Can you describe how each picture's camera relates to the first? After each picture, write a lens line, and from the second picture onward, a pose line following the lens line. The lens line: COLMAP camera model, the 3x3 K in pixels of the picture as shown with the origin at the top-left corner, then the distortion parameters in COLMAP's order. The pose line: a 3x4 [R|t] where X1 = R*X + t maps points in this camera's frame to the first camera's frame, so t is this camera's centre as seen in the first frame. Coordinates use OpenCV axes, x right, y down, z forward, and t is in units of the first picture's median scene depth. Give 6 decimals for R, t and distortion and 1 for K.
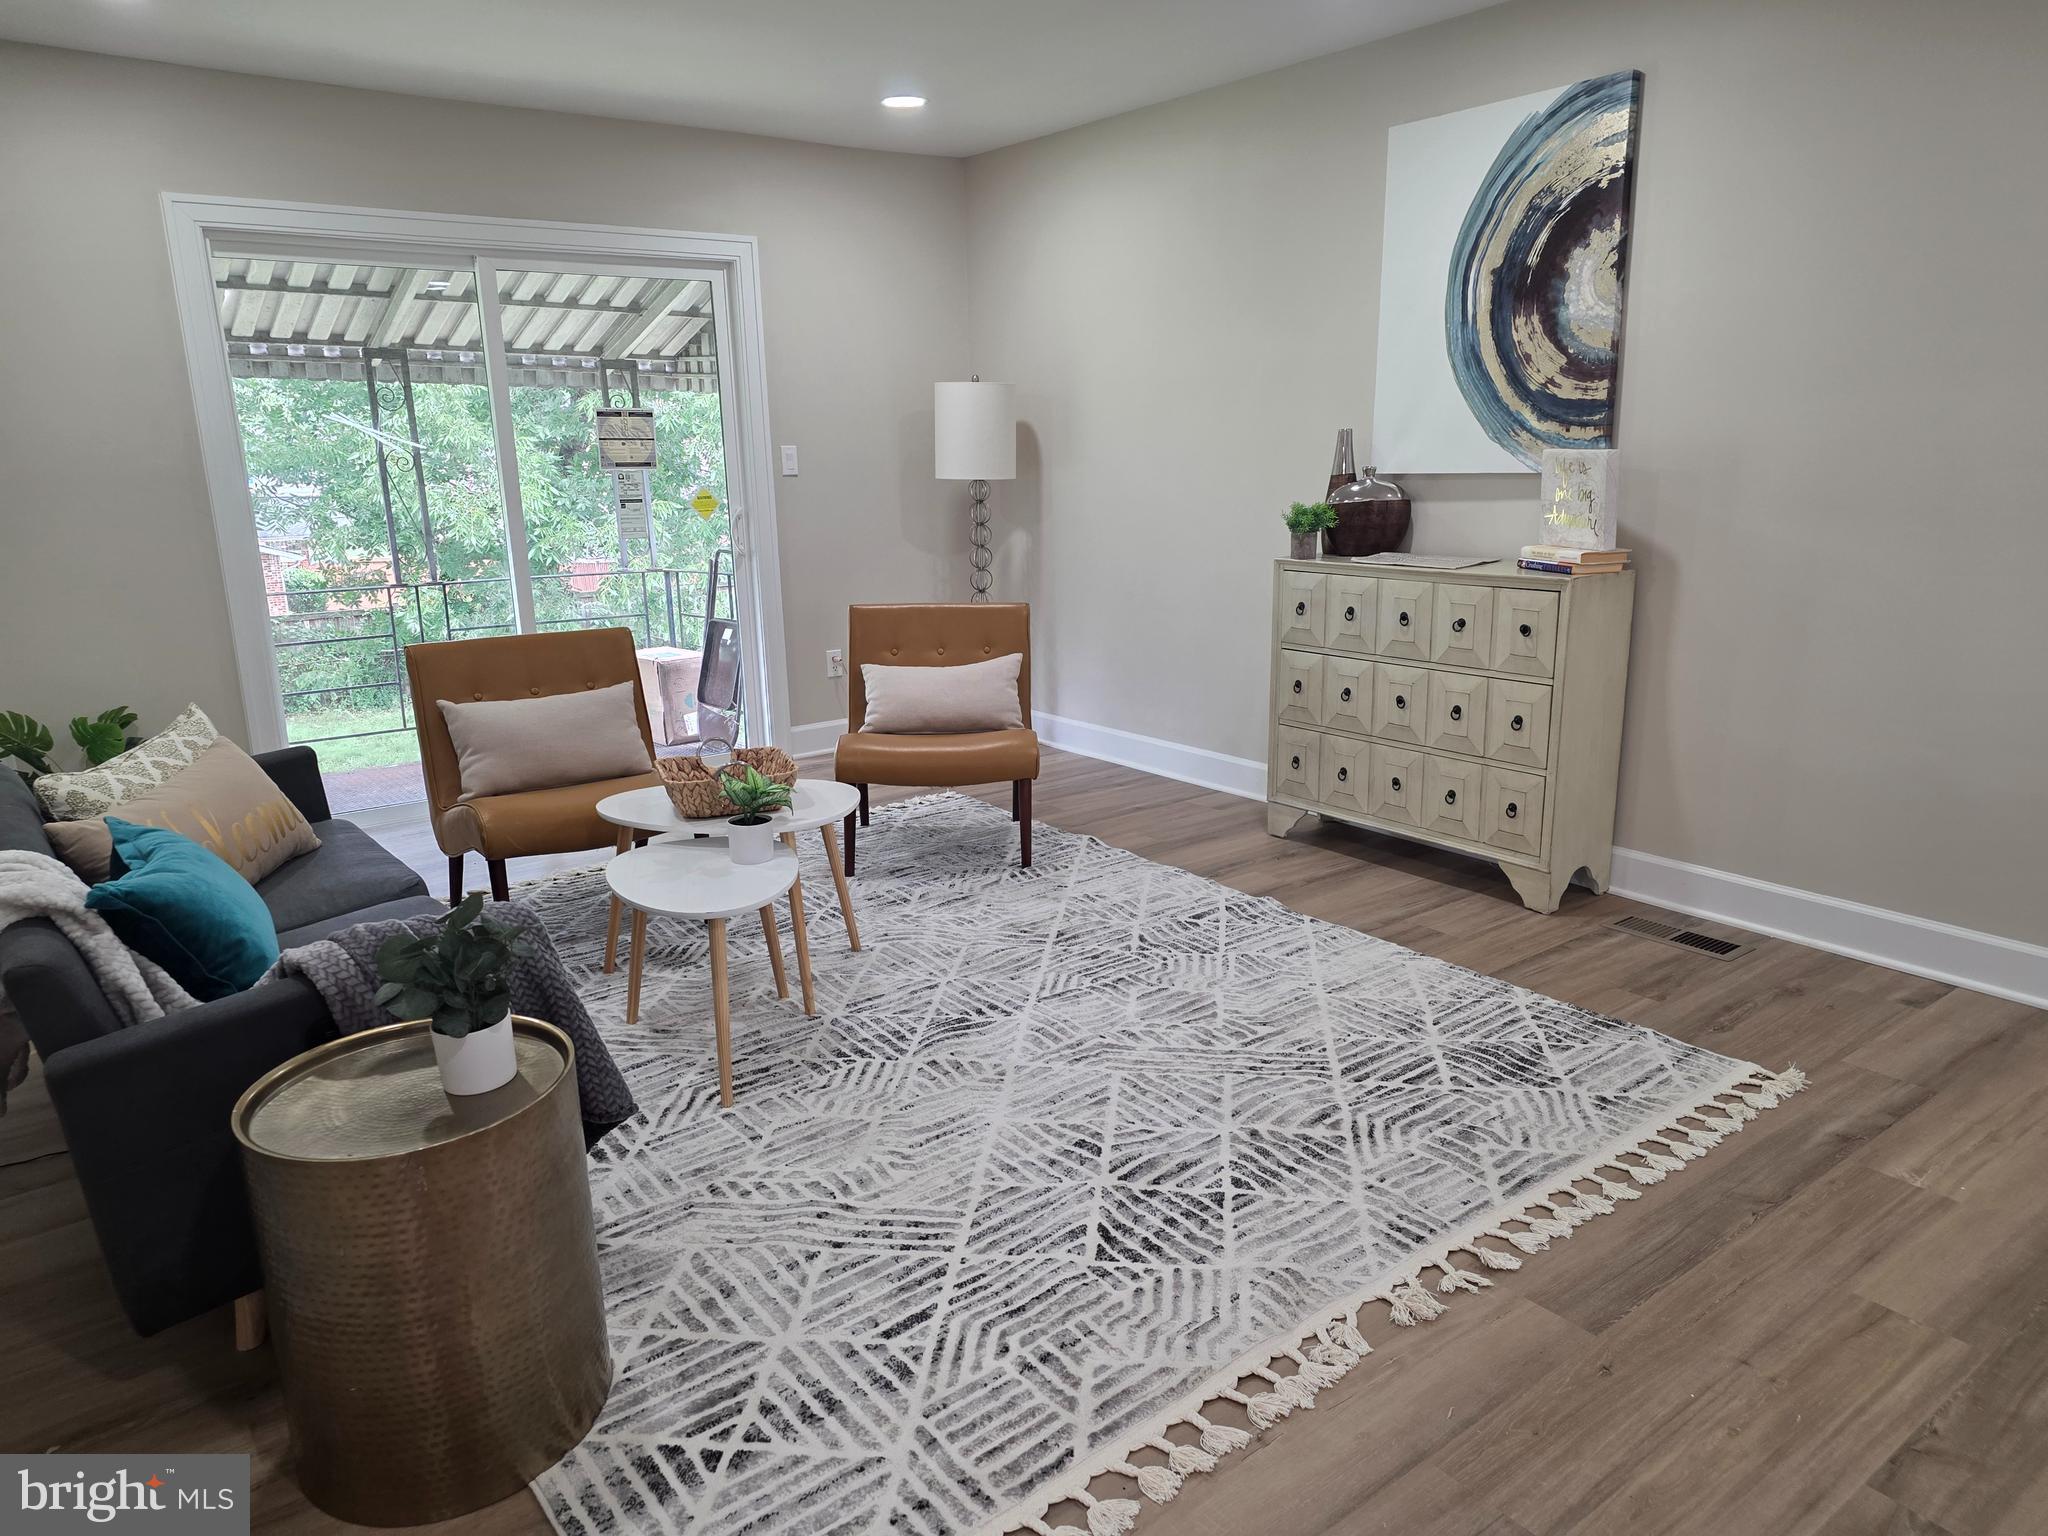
lens RADIAL K [[1340.5, 0, 1031.5], [0, 1340.5, 760.2], [0, 0, 1]] dist [0.054945, -0.028772]
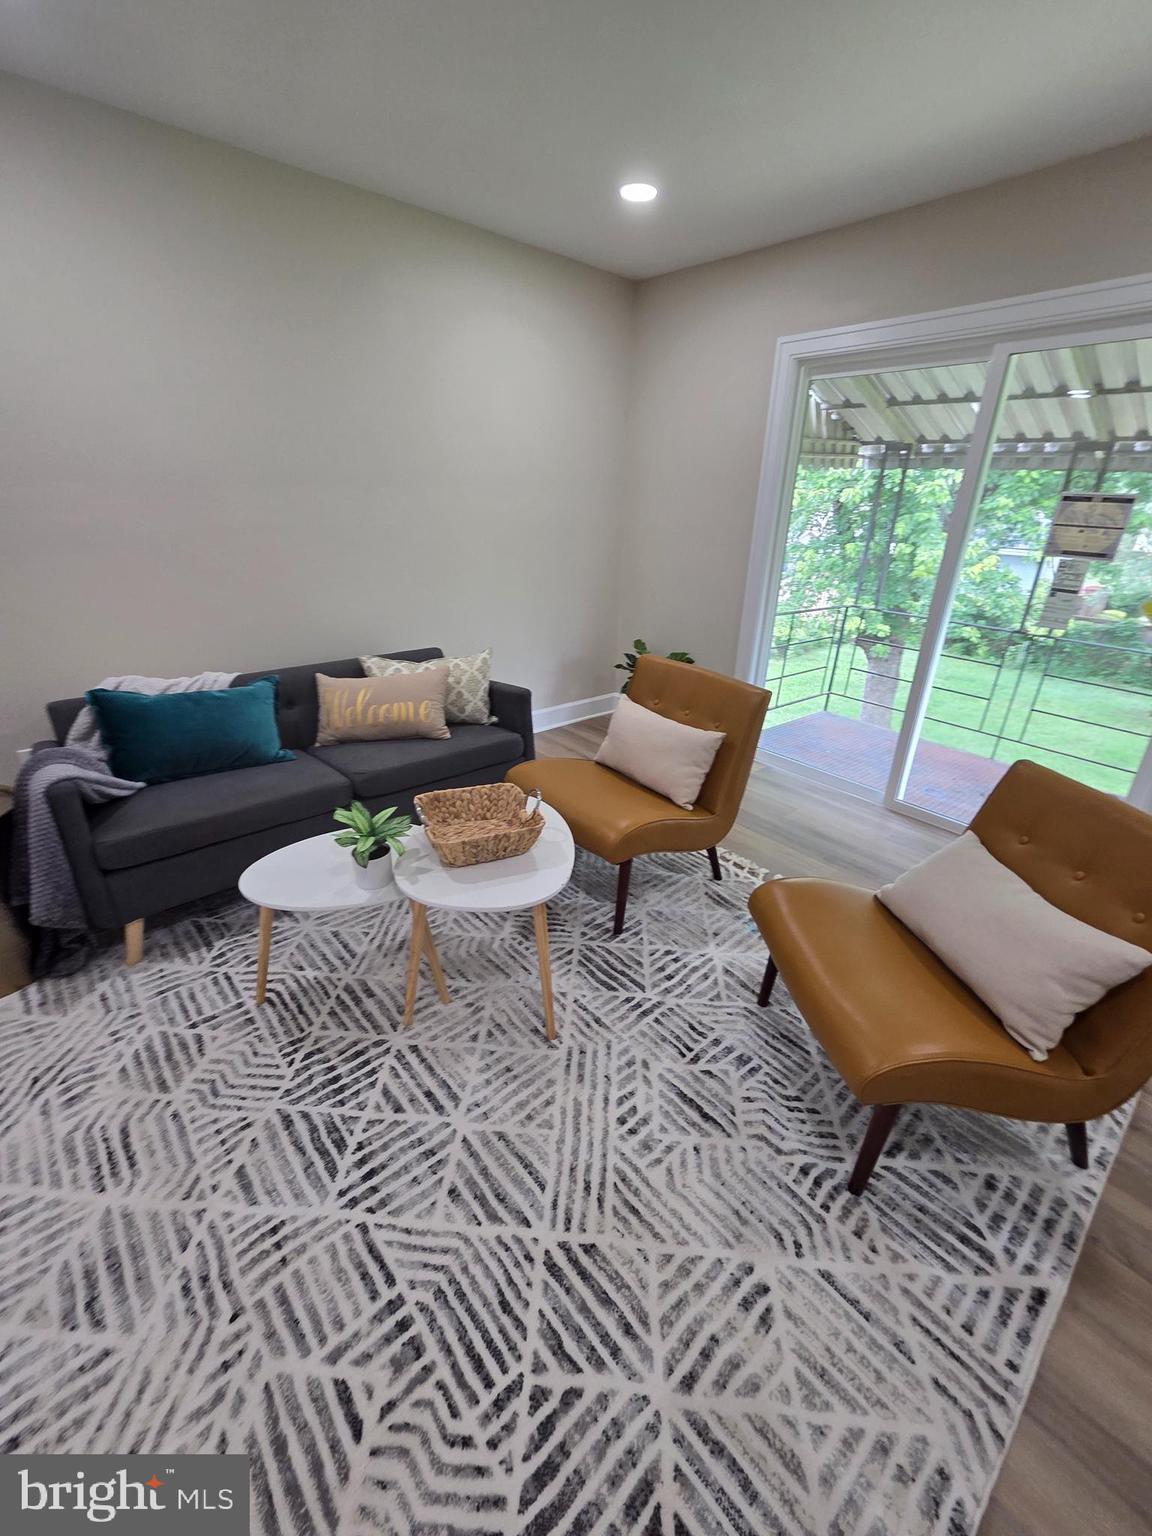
lens RADIAL K [[628.1, 0, 585.9], [0, 628.1, 770.5], [0, 0, 1]] dist [0.004302, -0.001261]
pose [[0.068077, 0.422652, -0.903732, 0.206614], [-0.271535, 0.879487, 0.390859, -0.218498], [0.960018, 0.218787, 0.174638, 0.824180]]
